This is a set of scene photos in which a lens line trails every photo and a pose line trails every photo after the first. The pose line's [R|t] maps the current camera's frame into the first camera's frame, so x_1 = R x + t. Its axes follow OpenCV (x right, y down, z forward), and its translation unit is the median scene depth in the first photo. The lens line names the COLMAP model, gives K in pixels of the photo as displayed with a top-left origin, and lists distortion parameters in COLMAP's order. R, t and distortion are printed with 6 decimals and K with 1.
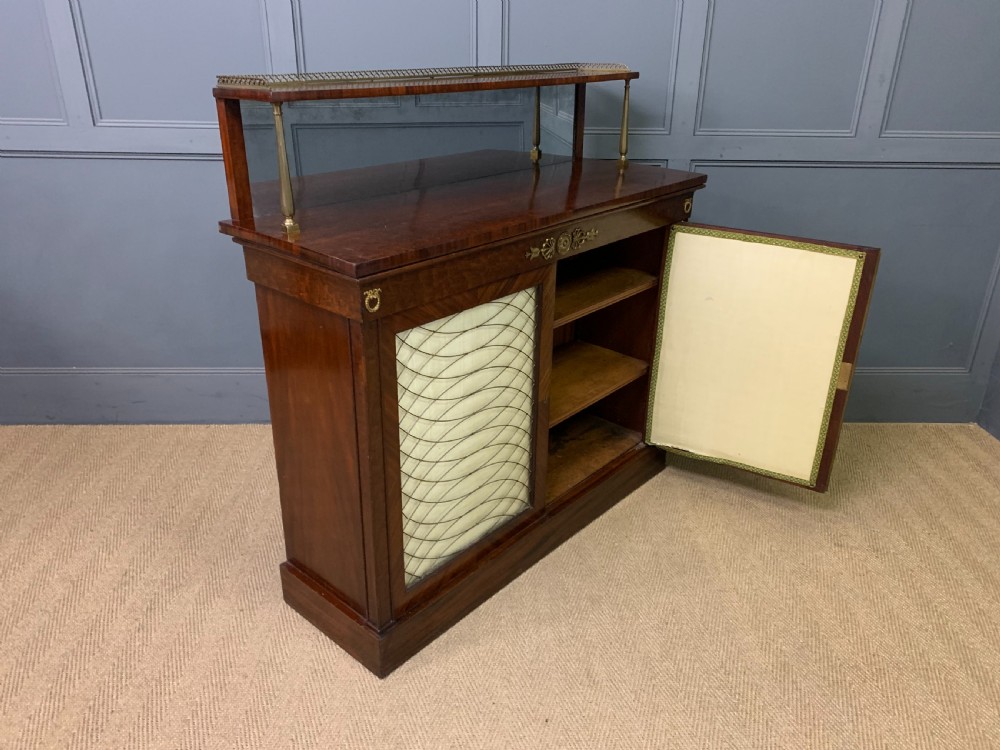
lens RADIAL K [[763.8, 0, 505.5], [0, 763.8, 368.1], [0, 0, 1]] dist [0.019840, -0.012079]
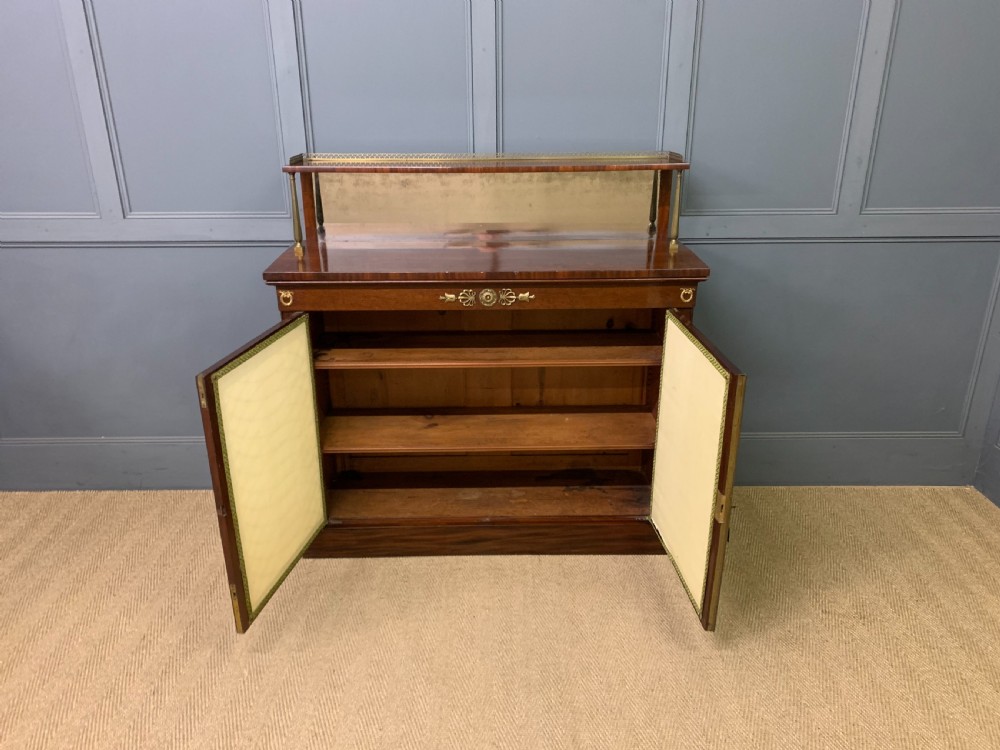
lens RADIAL K [[758.0, 0, 498.6], [0, 758.0, 377.3], [0, 0, 1]] dist [0.038342, -0.034026]
pose [[0.999090, -0.008583, -0.041770, 0.043551], [0.006619, 0.998875, -0.046951, -0.039064], [0.042126, 0.046632, 0.998024, -0.055416]]
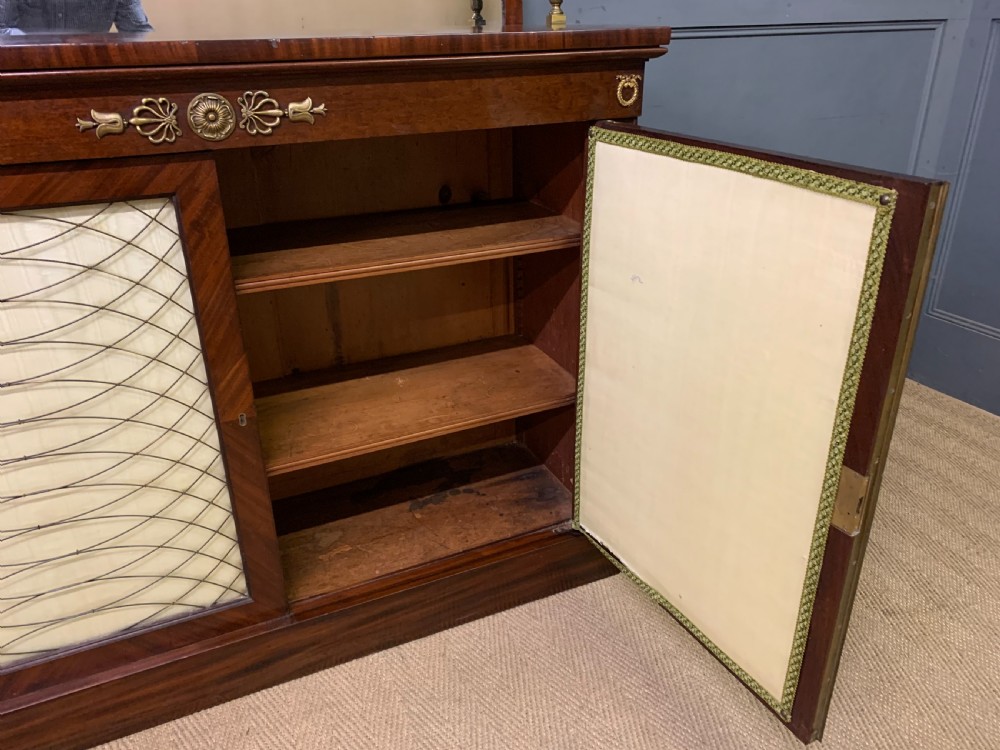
lens RADIAL K [[759.7, 0, 495.9], [0, 759.7, 372.3], [0, 0, 1]] dist [0.048351, -0.048129]
pose [[0.929450, -0.185598, 0.318866, -0.028698], [0.183964, 0.982291, 0.035521, -0.043594], [-0.319812, 0.025645, 0.947134, 0.526952]]
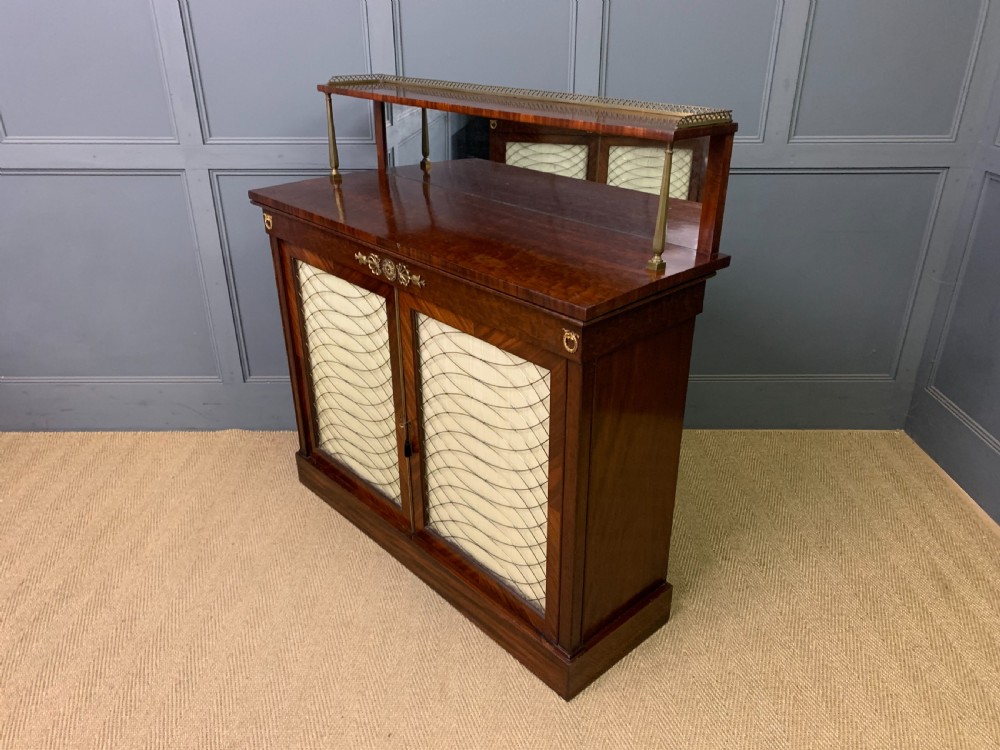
lens RADIAL K [[762.4, 0, 499.0], [0, 762.4, 382.9], [0, 0, 1]] dist [0.021762, -0.011534]
pose [[0.999182, -0.001313, -0.040428, 0.184698], [0.002958, 0.999168, 0.040670, -0.041944], [0.040341, -0.040756, 0.998354, -0.002217]]
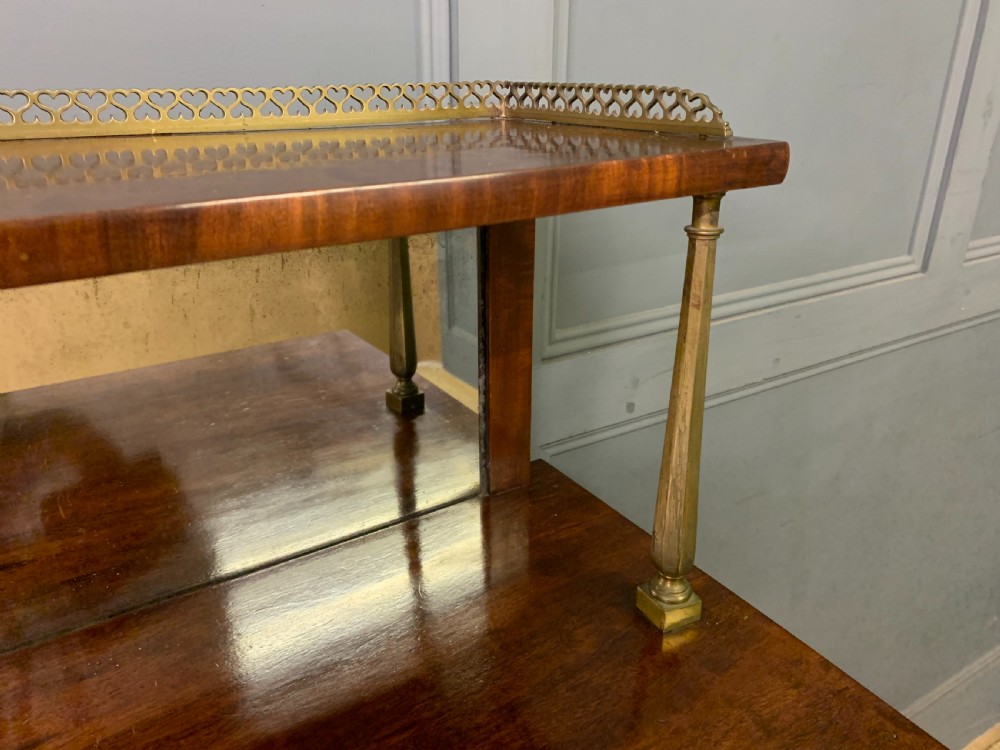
lens RADIAL K [[758.0, 0, 498.6], [0, 758.0, 377.3], [0, 0, 1]] dist [0.038342, -0.034026]
pose [[0.873765, -0.206539, 0.440313, 0.140521], [0.212011, 0.976553, 0.037354, -0.363276], [-0.437704, 0.060713, 0.897067, 0.908741]]
